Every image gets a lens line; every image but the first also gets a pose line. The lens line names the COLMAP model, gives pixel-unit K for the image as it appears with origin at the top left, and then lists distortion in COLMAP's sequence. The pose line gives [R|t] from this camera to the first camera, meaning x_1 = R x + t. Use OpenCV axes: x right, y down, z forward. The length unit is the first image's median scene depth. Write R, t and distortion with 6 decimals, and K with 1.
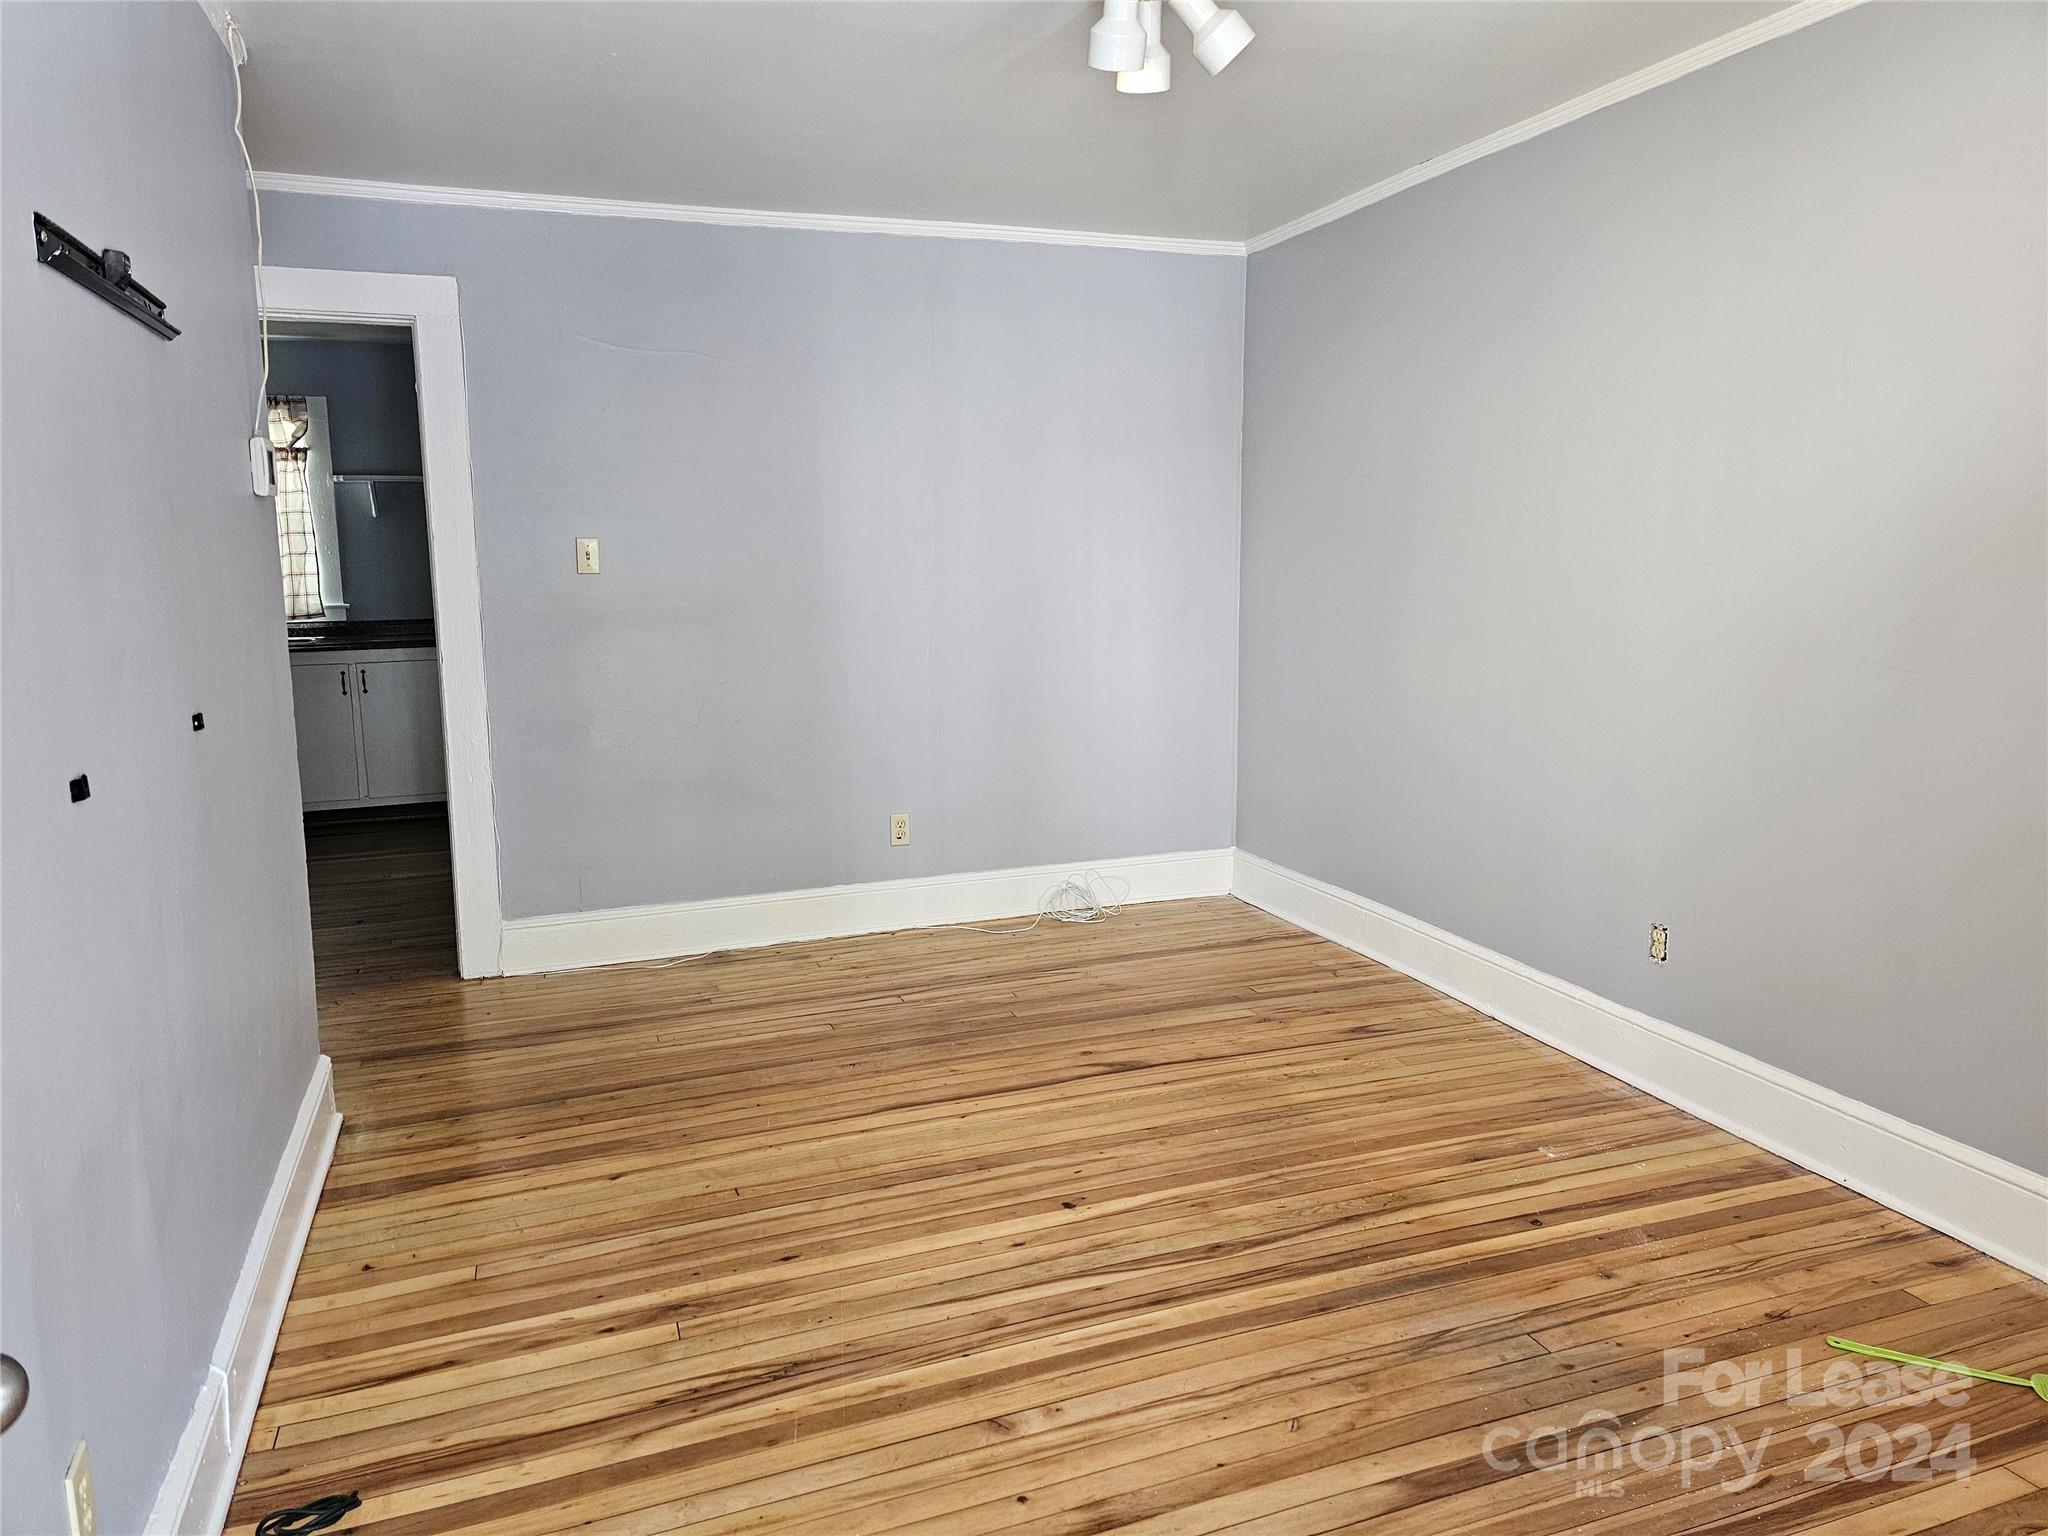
lens RADIAL K [[1371.7, 0, 1029.6], [0, 1371.7, 739.5], [0, 0, 1]] dist [0.064476, -0.059760]
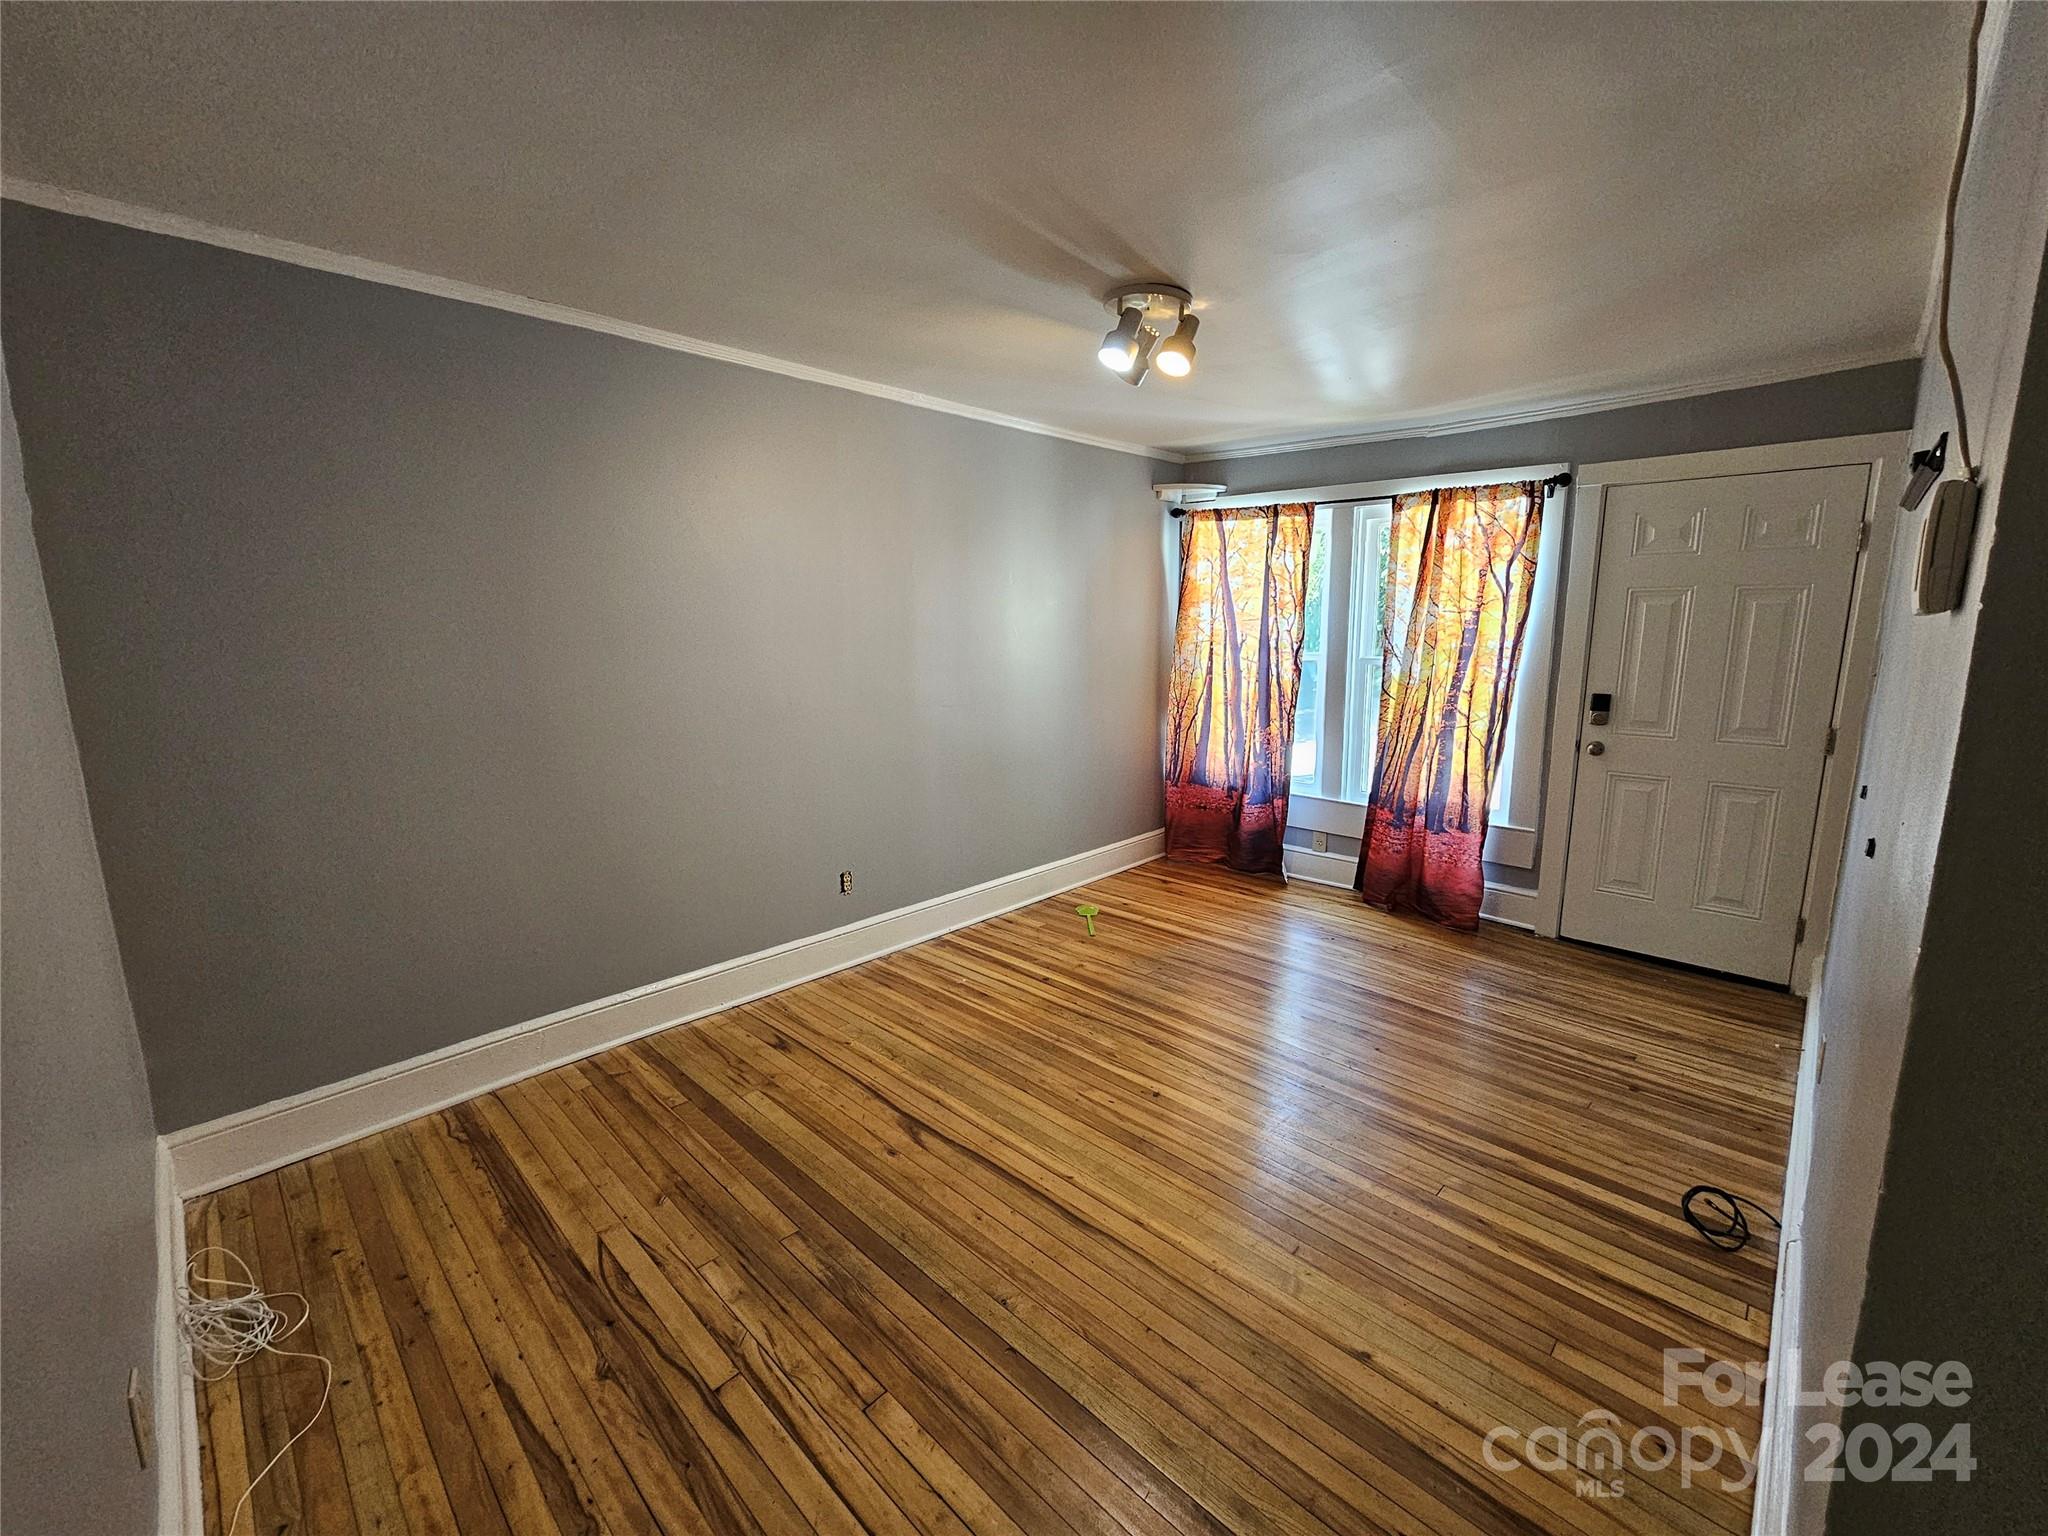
lens RADIAL K [[840.5, 0, 1038.7], [0, 840.5, 757.2], [0, 0, 1]] dist [-0.000897, 0.000242]
pose [[-0.443444, -0.128391, 0.887059, -0.610597], [0.134281, 0.969001, 0.207379, -0.205109], [-0.886186, 0.211076, -0.412457, 1.260906]]
